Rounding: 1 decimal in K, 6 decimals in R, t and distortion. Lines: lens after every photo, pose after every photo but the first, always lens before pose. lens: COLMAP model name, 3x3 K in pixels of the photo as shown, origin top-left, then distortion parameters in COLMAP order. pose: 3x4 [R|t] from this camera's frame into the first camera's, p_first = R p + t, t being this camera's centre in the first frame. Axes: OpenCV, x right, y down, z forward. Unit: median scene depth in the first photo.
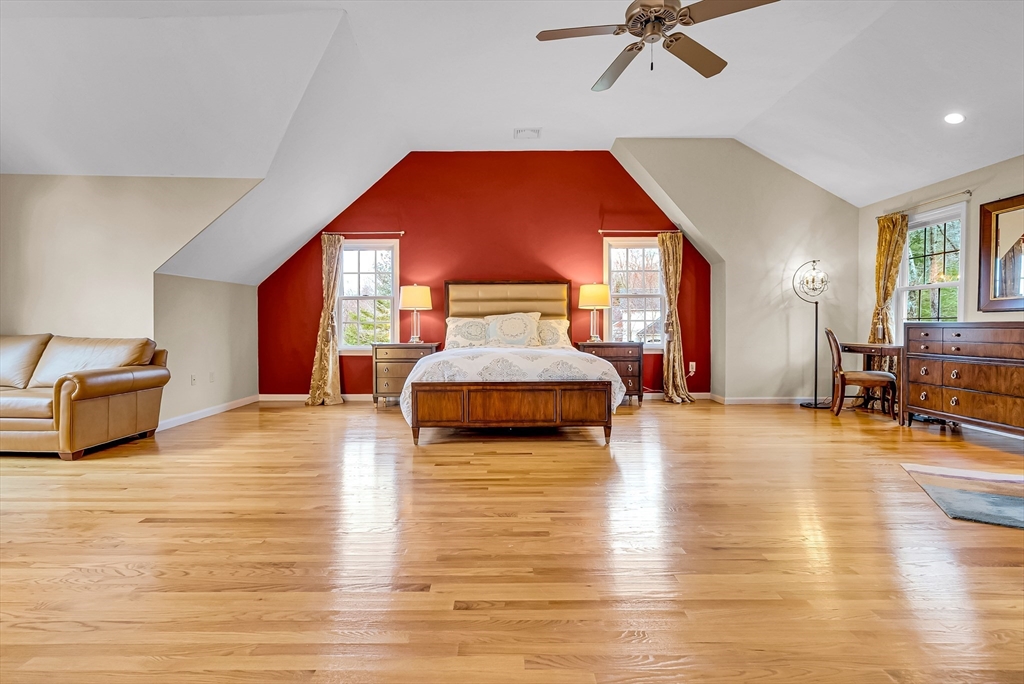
lens RADIAL K [[470.6, 0, 494.0], [0, 470.6, 331.5], [0, 0, 1]] dist [-0.012995, 0.001328]
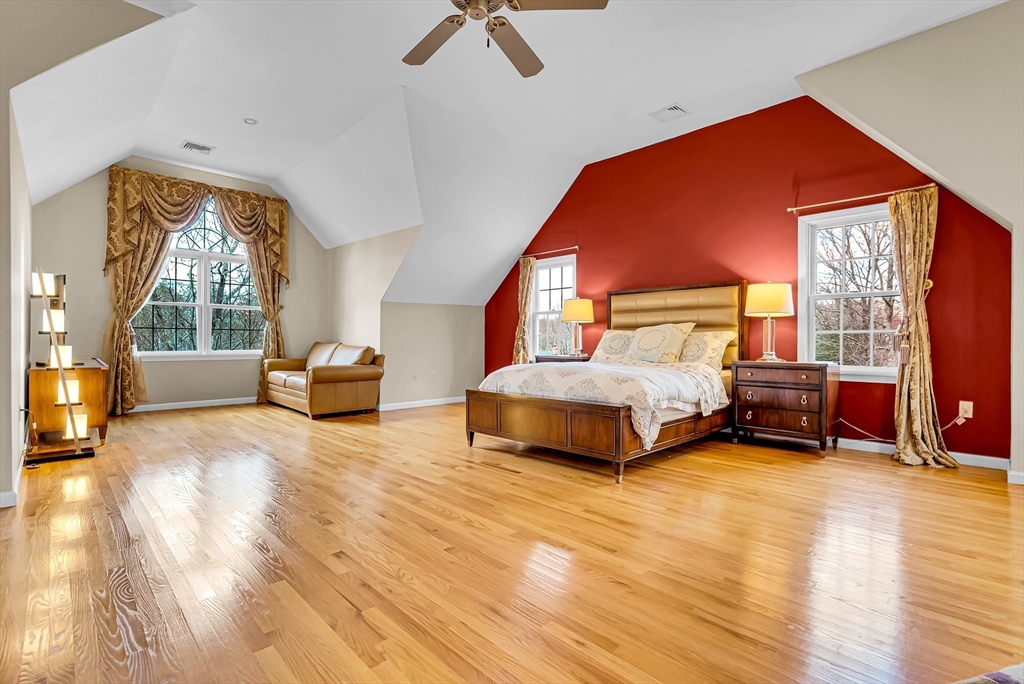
lens RADIAL K [[470.6, 0, 511.4], [0, 470.6, 341.4], [0, 0, 1]] dist [-0.012995, 0.001328]
pose [[0.708597, 0.007443, -0.705574, 0.443794], [-0.011962, 0.999927, -0.001466, -0.002770], [0.705512, 0.009479, 0.708635, 0.187896]]
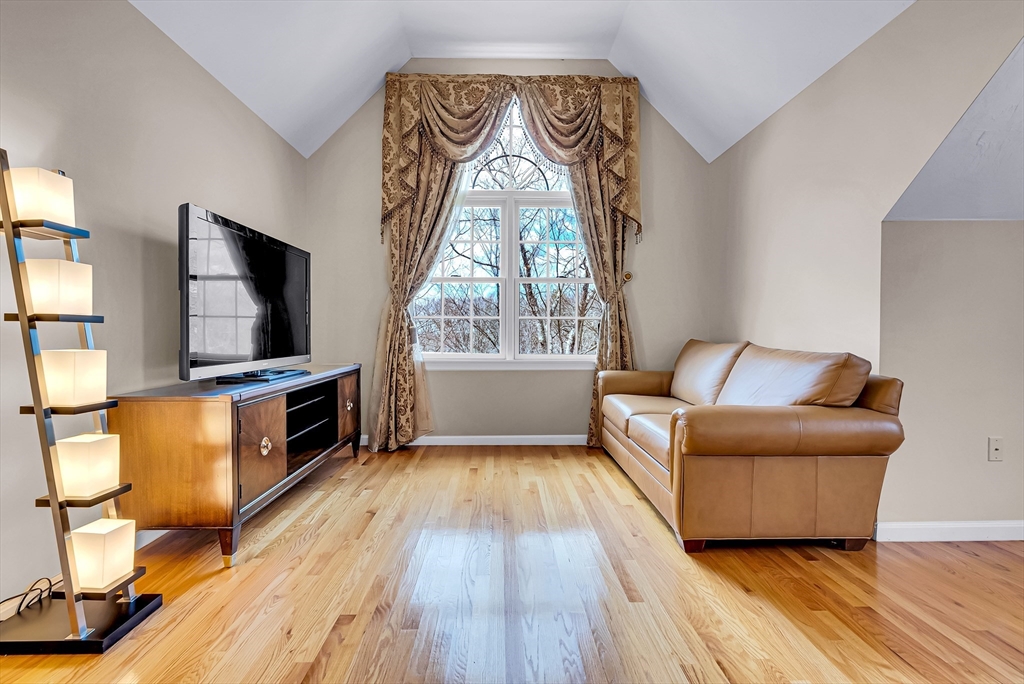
lens RADIAL K [[470.6, 0, 508.2], [0, 470.6, 339.3], [0, 0, 1]] dist [-0.012995, 0.001328]
pose [[0.037284, 0.009068, -0.999264, -0.181960], [-0.010911, 0.999903, 0.008666, -0.000621], [0.999245, 0.010580, 0.037379, 0.436870]]
